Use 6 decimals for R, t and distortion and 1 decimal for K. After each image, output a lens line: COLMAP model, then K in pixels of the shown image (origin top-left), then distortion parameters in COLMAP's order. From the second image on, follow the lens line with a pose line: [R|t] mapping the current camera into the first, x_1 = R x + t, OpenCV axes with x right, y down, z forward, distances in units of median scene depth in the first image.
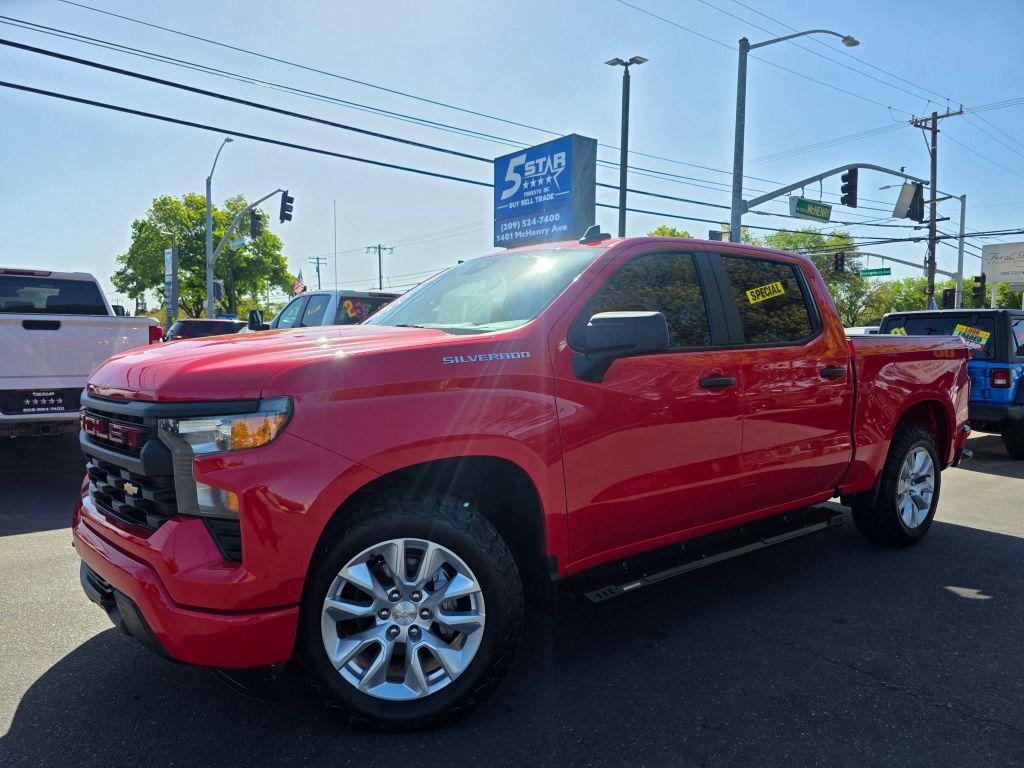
lens RADIAL K [[704.4, 0, 512.0], [0, 704.4, 384.0], [0, 0, 1]] dist [-0.000017, -0.006773]
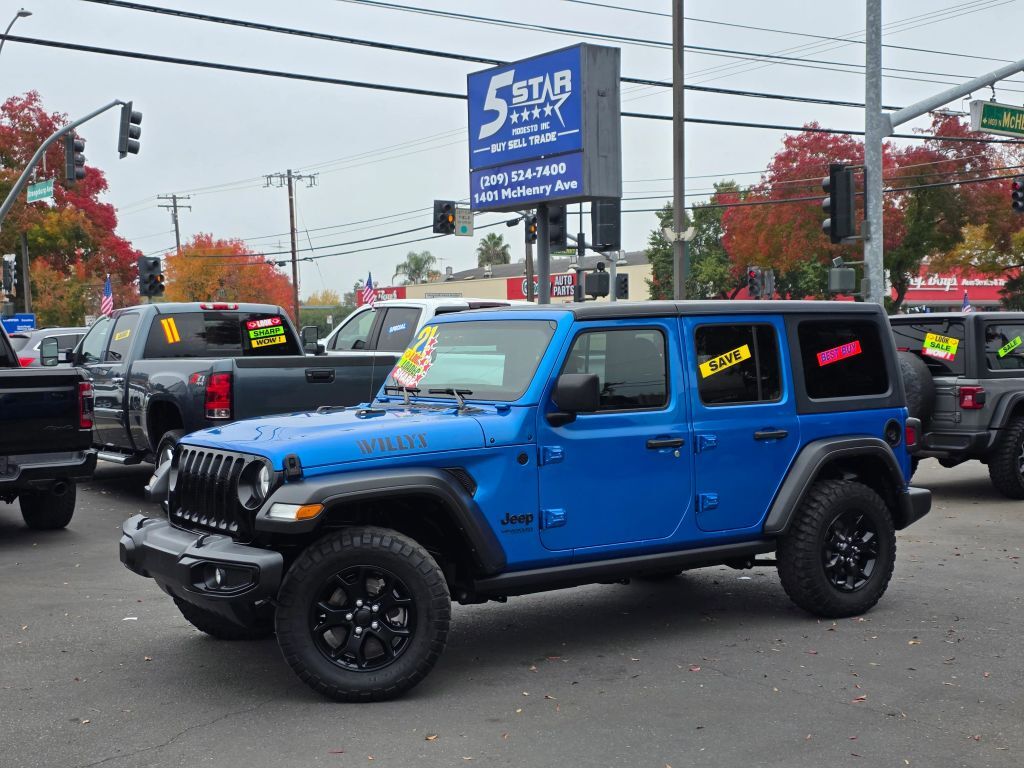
lens RADIAL K [[1443.7, 0, 518.3], [0, 1443.7, 383.7], [0, 0, 1]] dist [0.003584, -0.050659]
pose [[0.999153, -0.026511, -0.031467, 0.040380], [0.025601, 0.999253, -0.028962, -0.000386], [0.032211, 0.028132, 0.999085, -0.219000]]
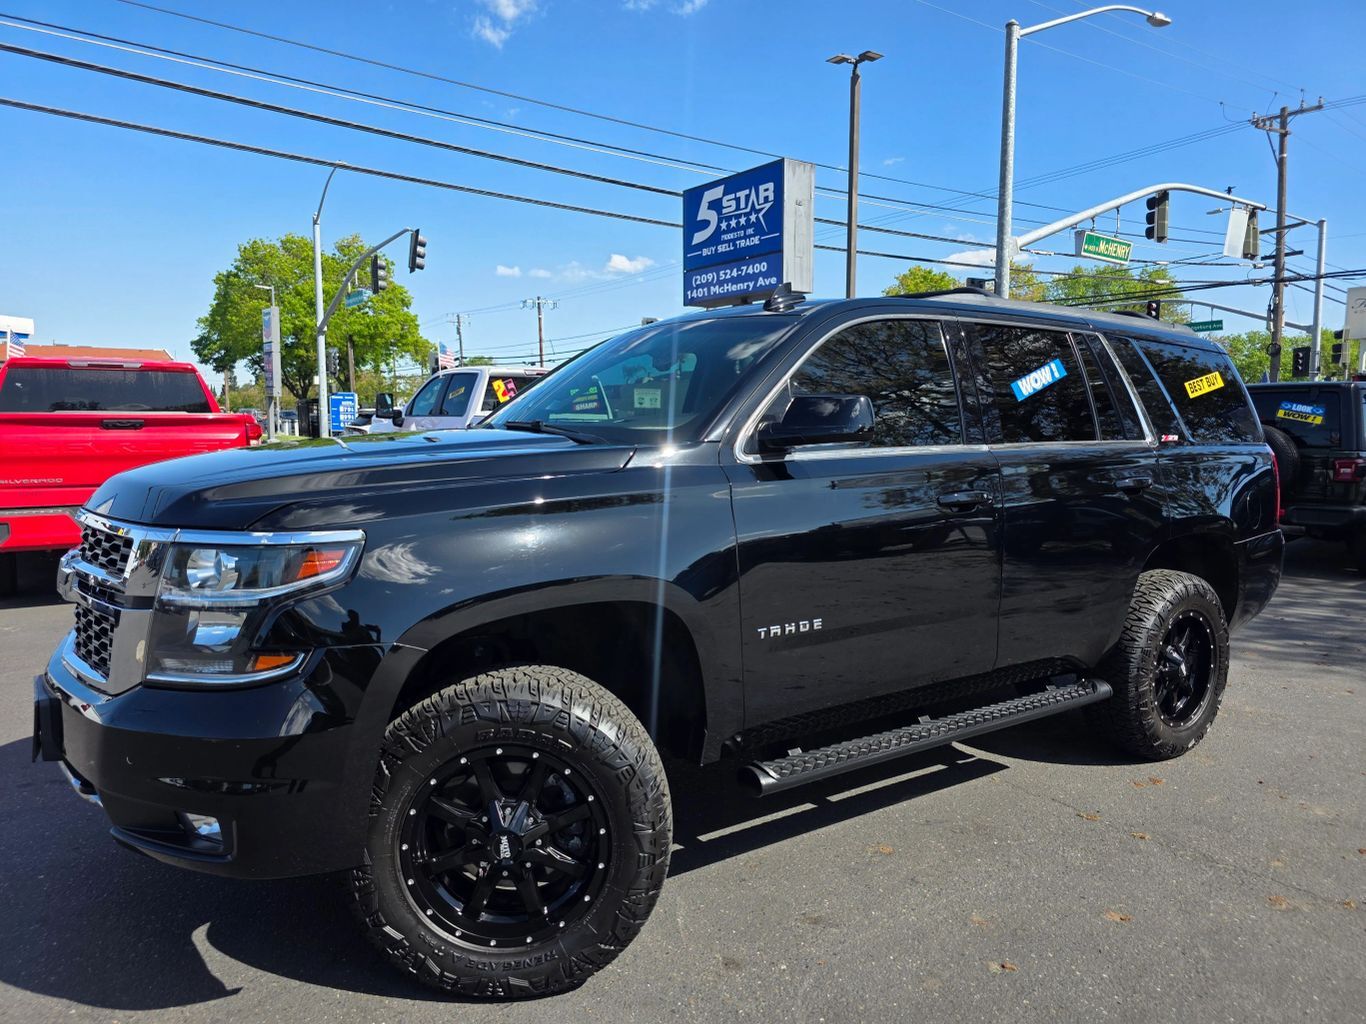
lens RADIAL K [[939.6, 0, 683.0], [0, 939.6, 512.0], [0, 0, 1]] dist [-0.000017, -0.006773]
pose [[0.999307, -0.006212, -0.036706, 0.007544], [0.007497, 0.999360, 0.034984, -0.002502], [0.036465, -0.035235, 0.998714, -0.032237]]
